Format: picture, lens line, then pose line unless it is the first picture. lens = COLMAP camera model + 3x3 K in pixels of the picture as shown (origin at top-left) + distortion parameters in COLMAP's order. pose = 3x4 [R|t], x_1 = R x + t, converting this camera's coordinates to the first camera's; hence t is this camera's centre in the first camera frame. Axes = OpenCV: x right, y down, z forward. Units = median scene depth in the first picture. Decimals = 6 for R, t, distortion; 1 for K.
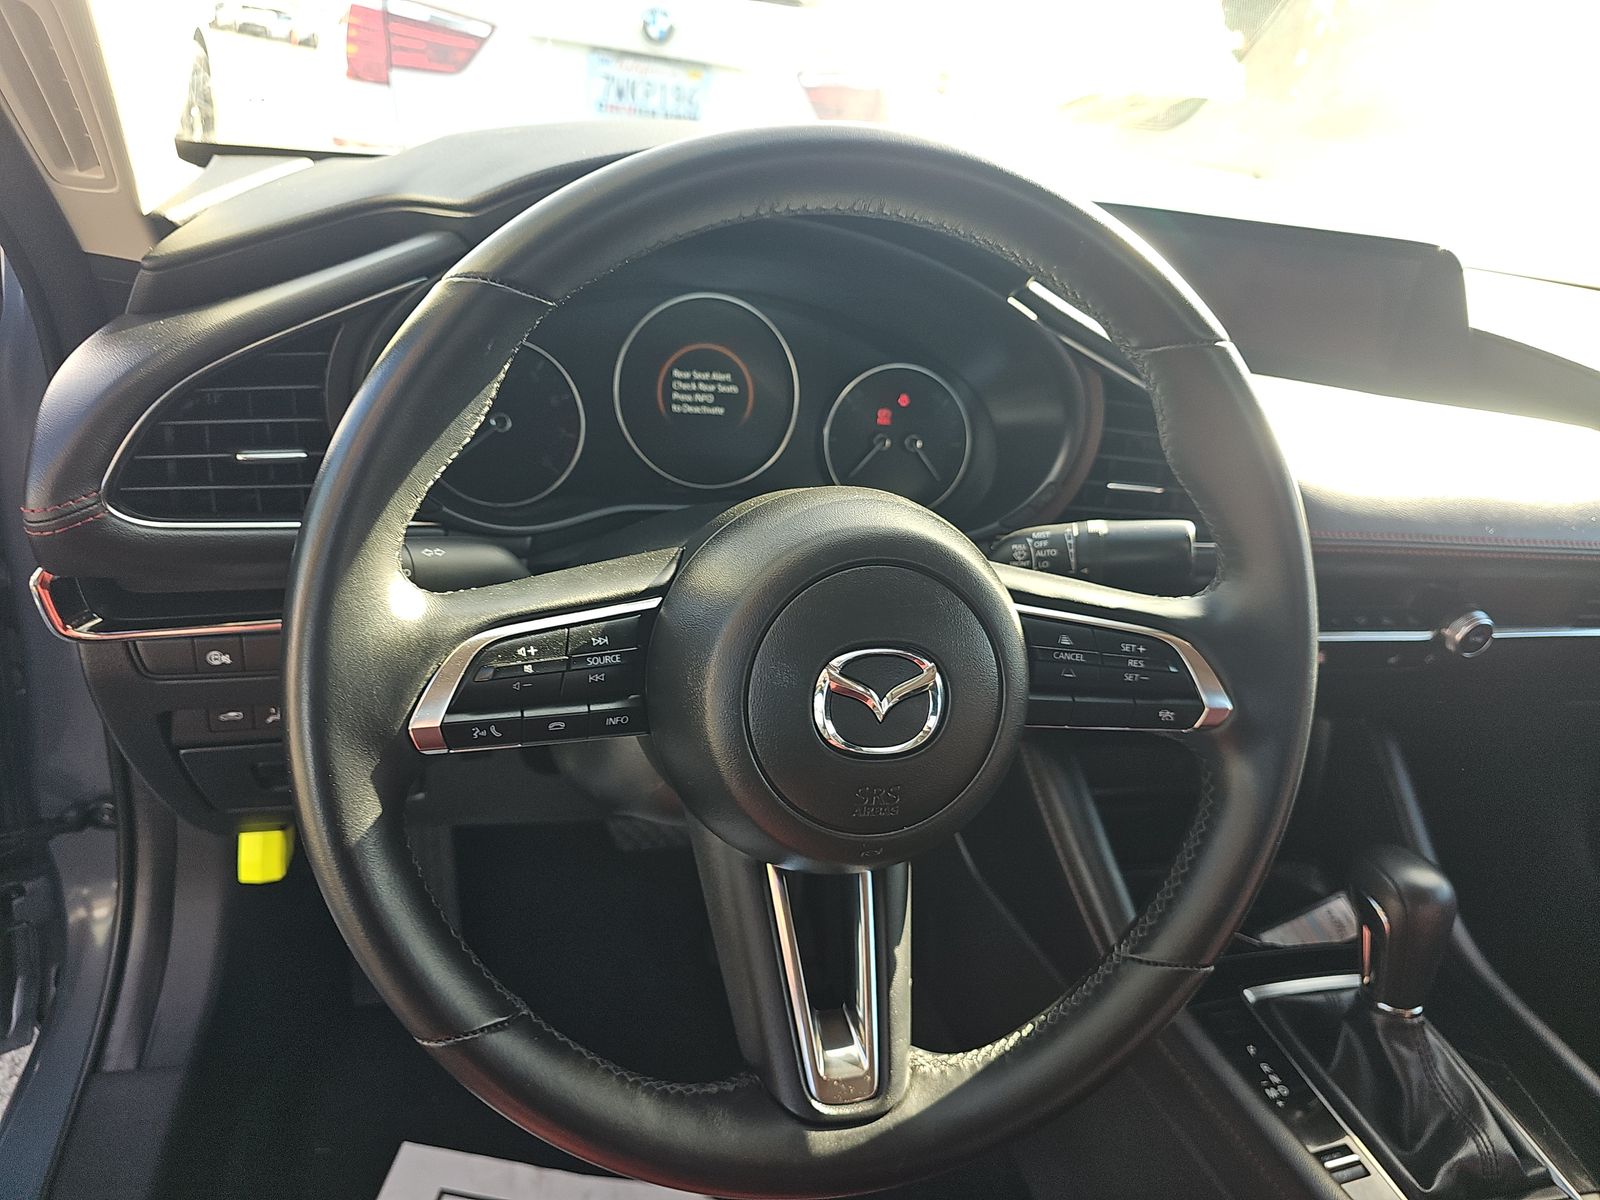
lens RADIAL K [[1069.9, 0, 801.9], [0, 1069.9, 558.3], [0, 0, 1]] dist [0.042127, -0.043090]
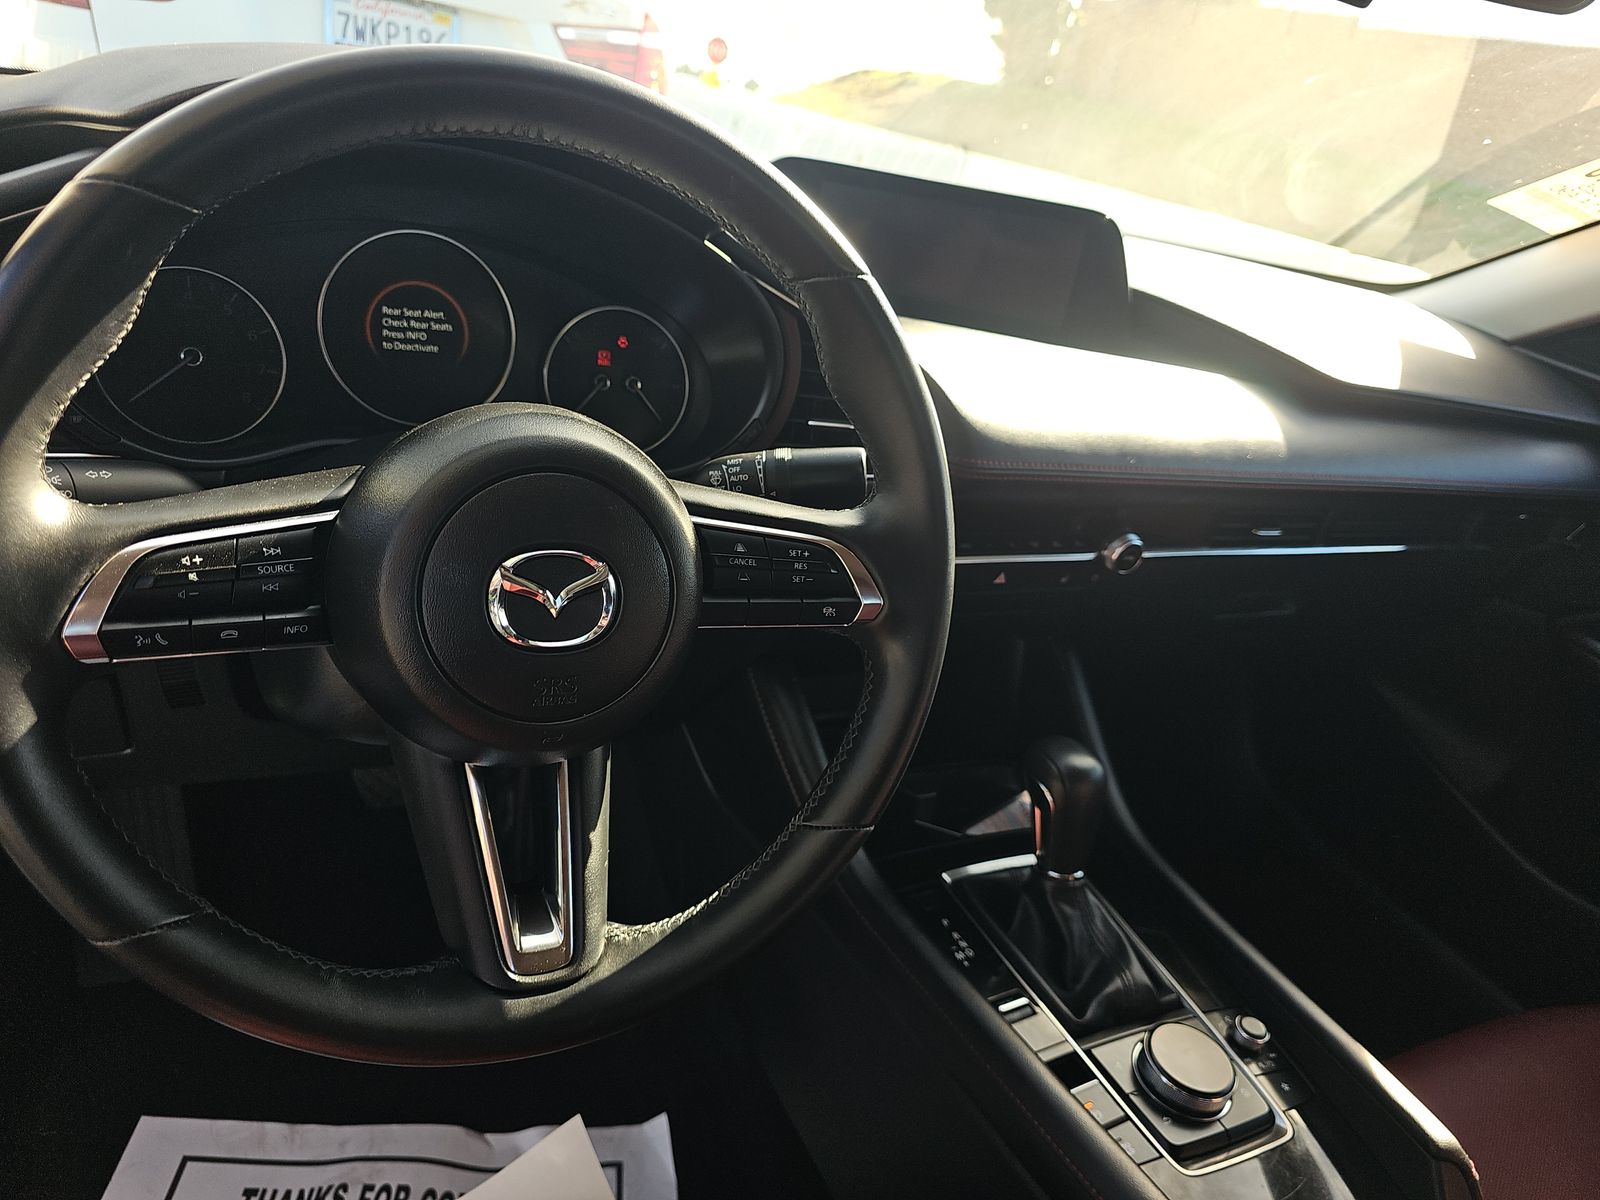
lens RADIAL K [[1069.9, 0, 813.2], [0, 1069.9, 587.0], [0, 0, 1]] dist [0.042127, -0.043090]
pose [[0.980779, -0.030647, 0.192701, 0.105709], [0.021640, 0.998580, 0.048671, 0.064734], [-0.193919, -0.043565, 0.980050, -0.098574]]
